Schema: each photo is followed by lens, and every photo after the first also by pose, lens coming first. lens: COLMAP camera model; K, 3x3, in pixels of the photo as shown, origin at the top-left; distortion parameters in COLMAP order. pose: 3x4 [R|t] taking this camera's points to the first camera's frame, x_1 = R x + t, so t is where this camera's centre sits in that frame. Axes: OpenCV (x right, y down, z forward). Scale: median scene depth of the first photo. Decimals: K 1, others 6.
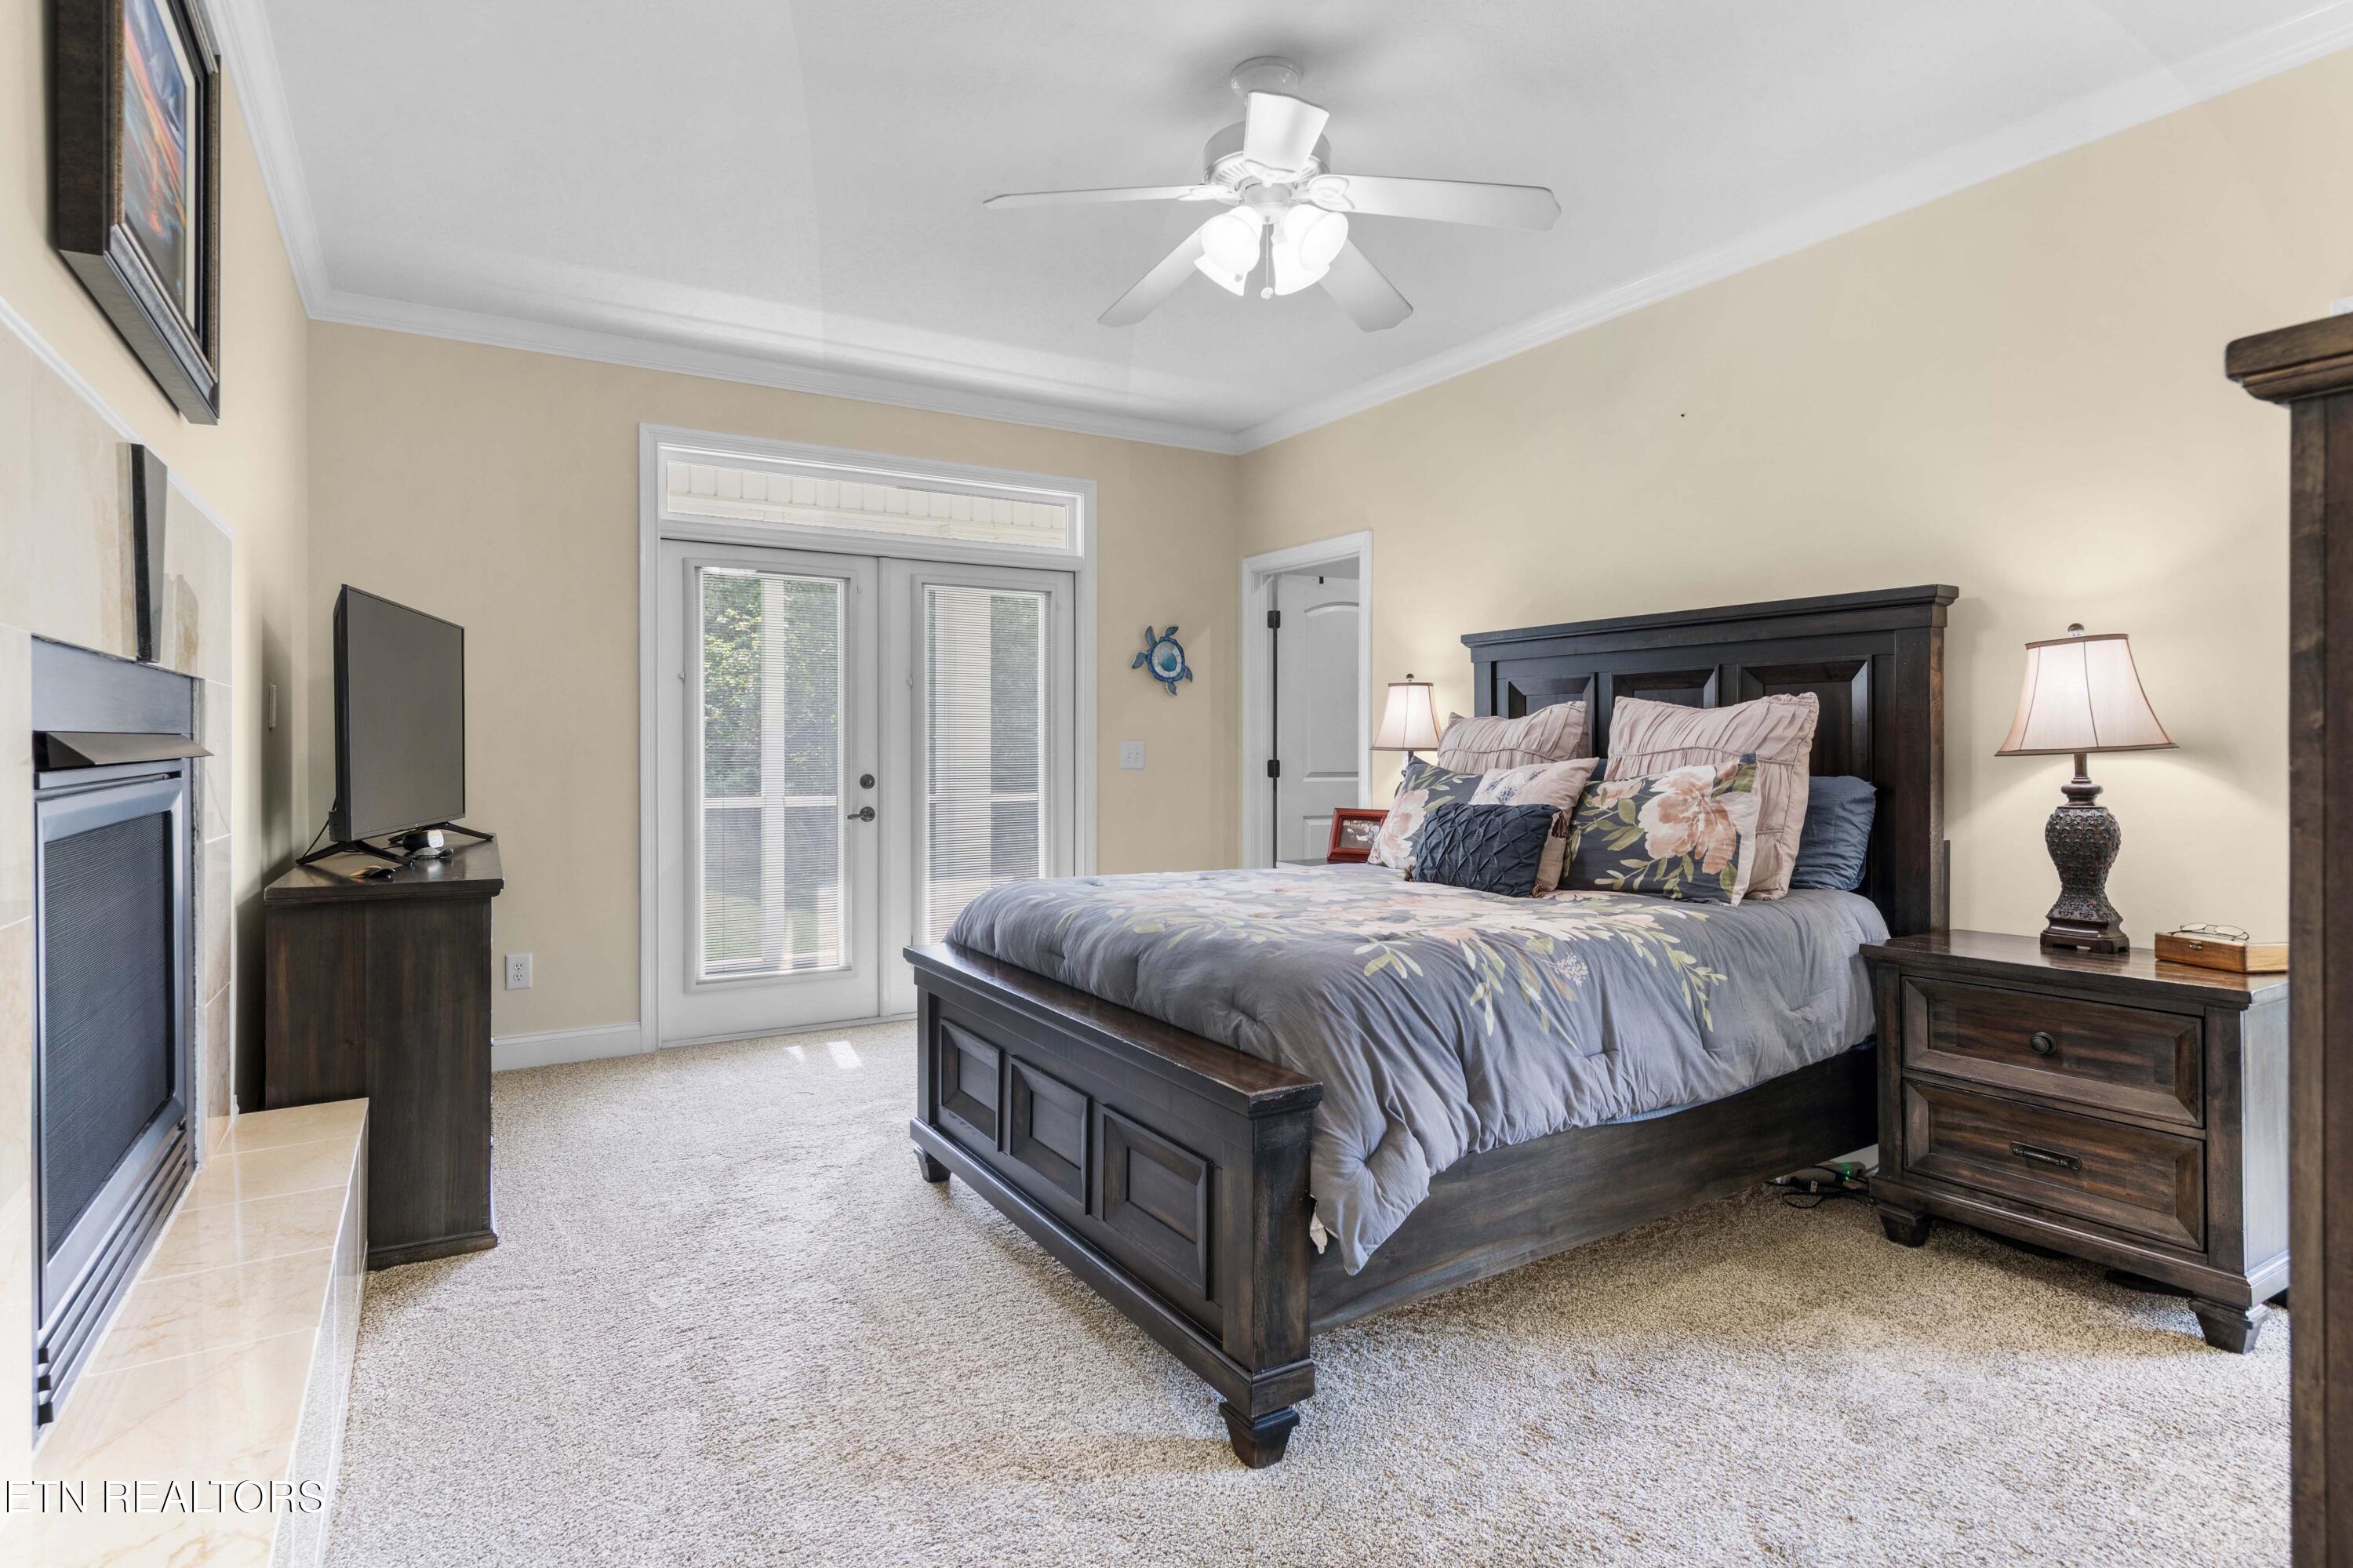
lens RADIAL K [[1224.6, 0, 1160.7], [0, 1224.6, 754.9], [0, 0, 1]] dist [0.005759, -0.000229]
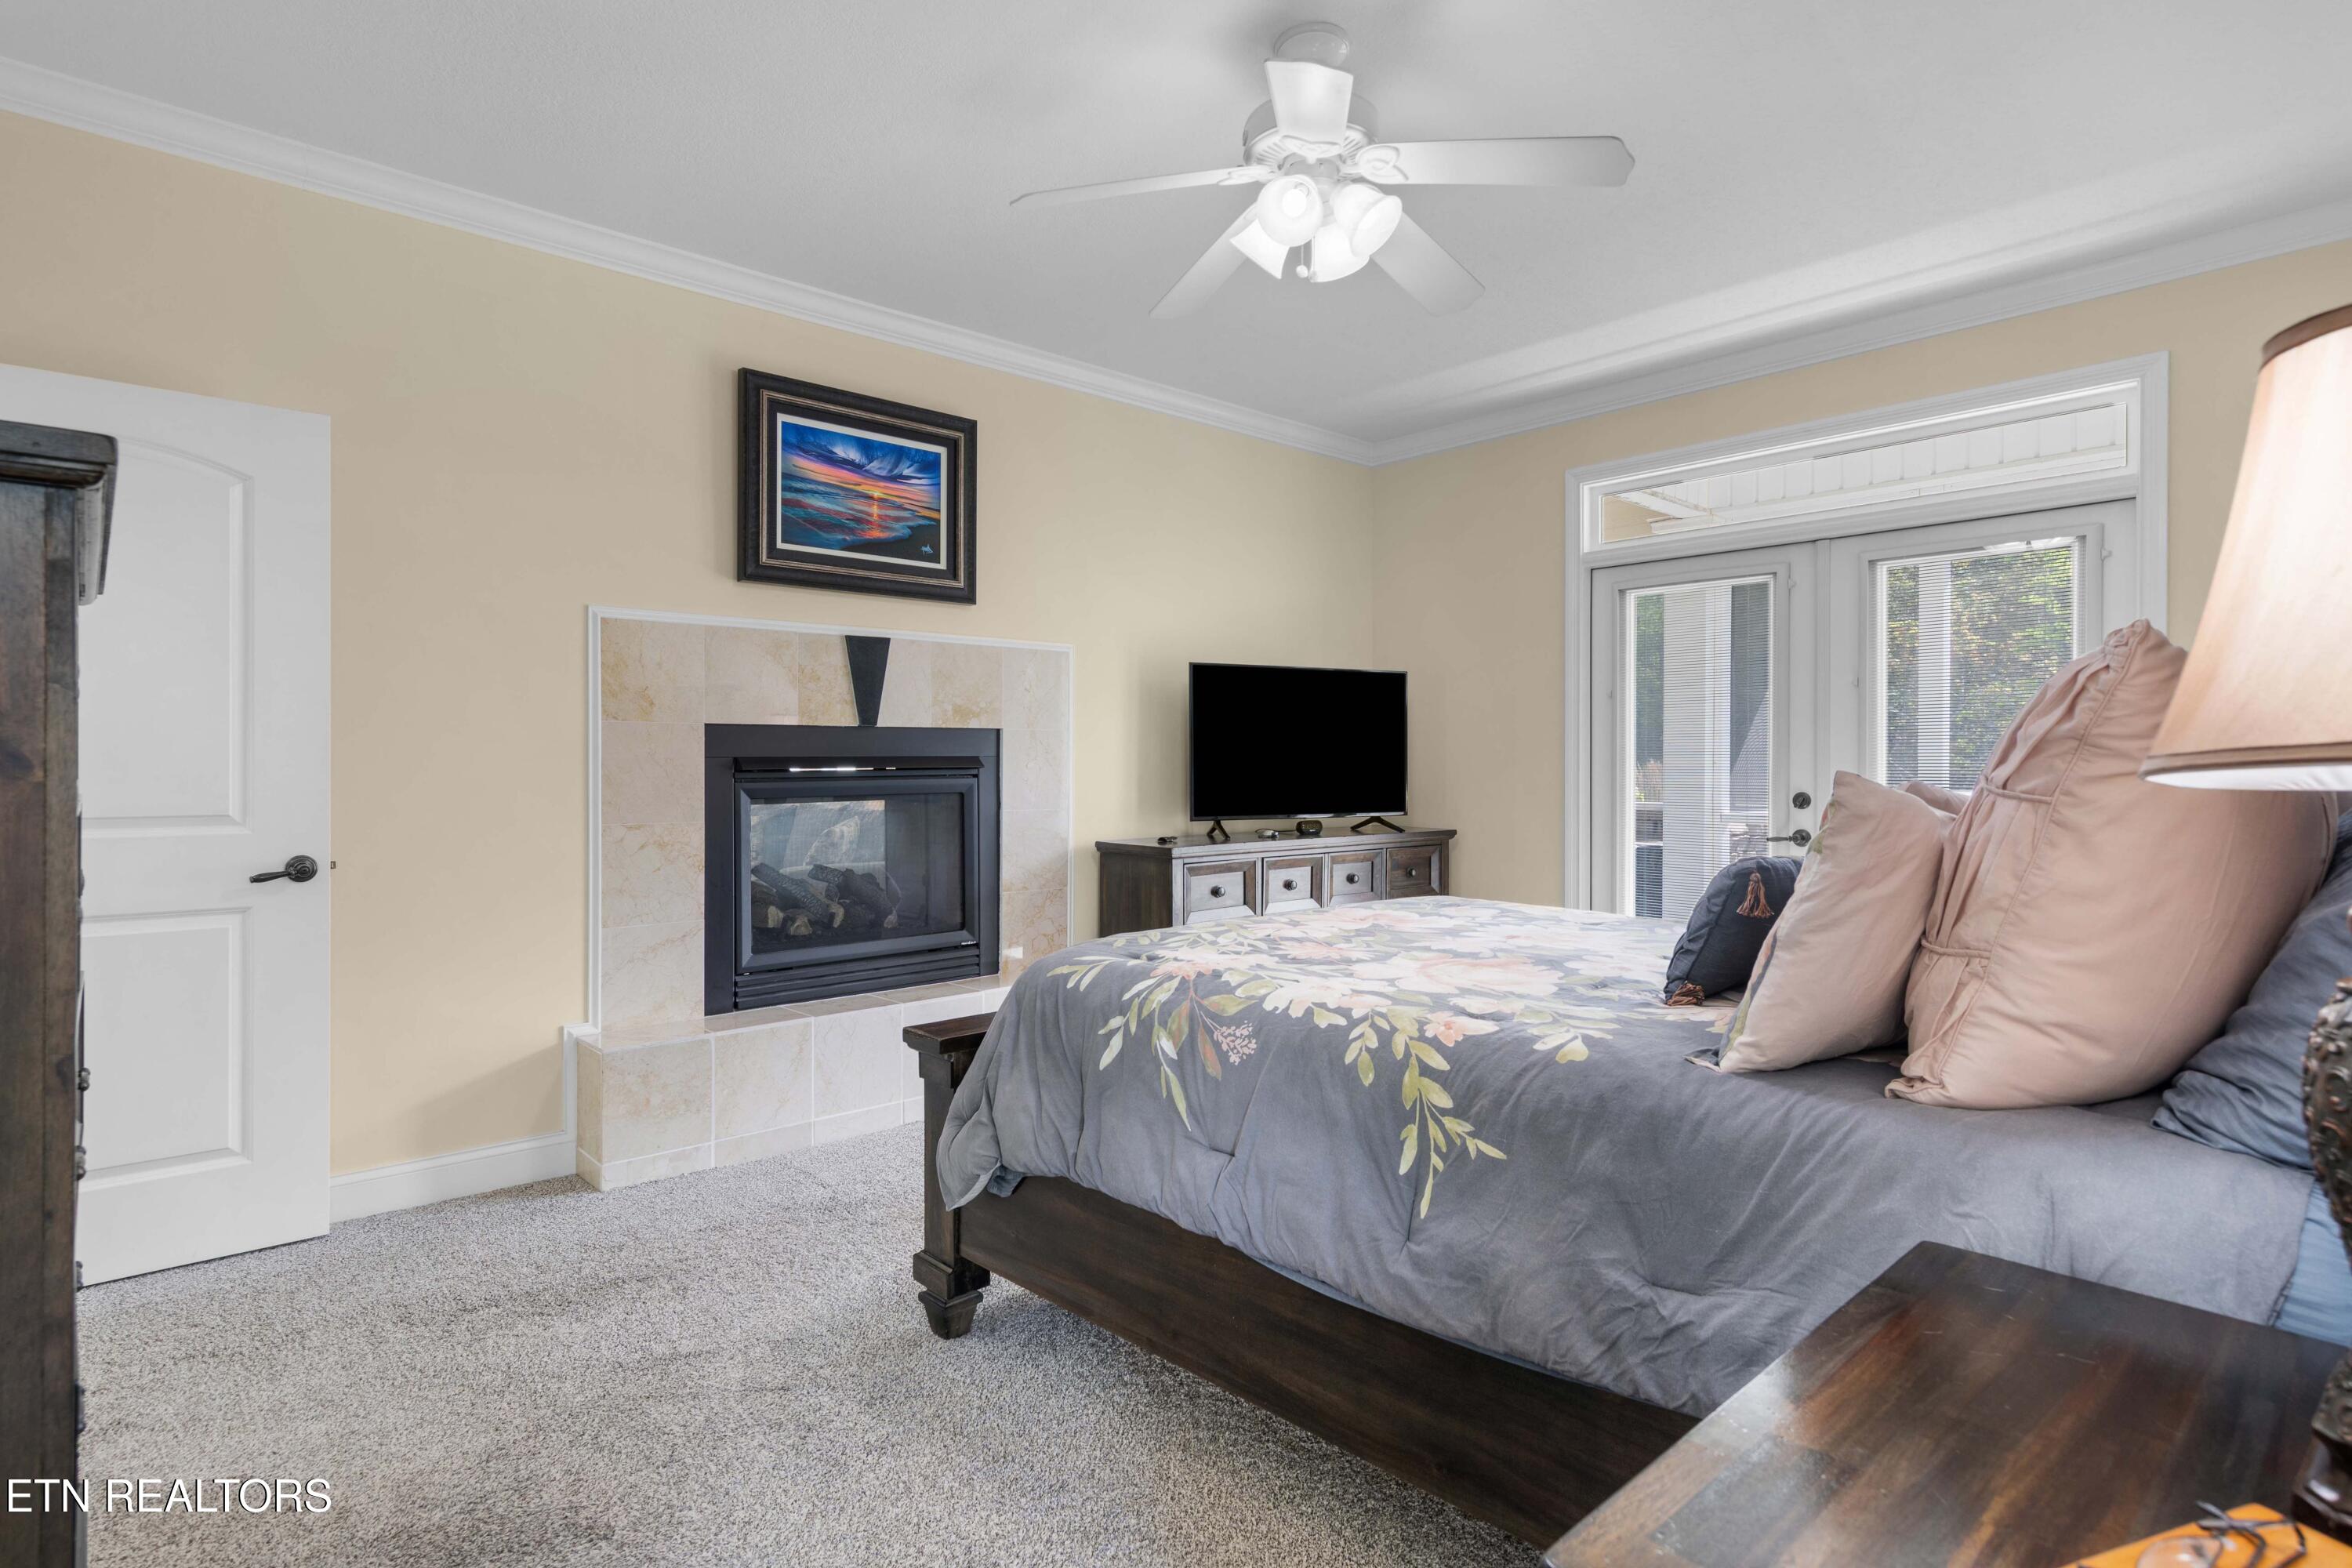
lens RADIAL K [[1224.0, 0, 1160.2], [0, 1224.0, 754.9], [0, 0, 1]] dist [0.005759, -0.000229]
pose [[0.192326, -0.006210, -0.981312, 0.653935], [-0.006652, 0.999949, -0.007632, -0.002041], [0.981309, 0.007995, 0.192274, 0.473531]]
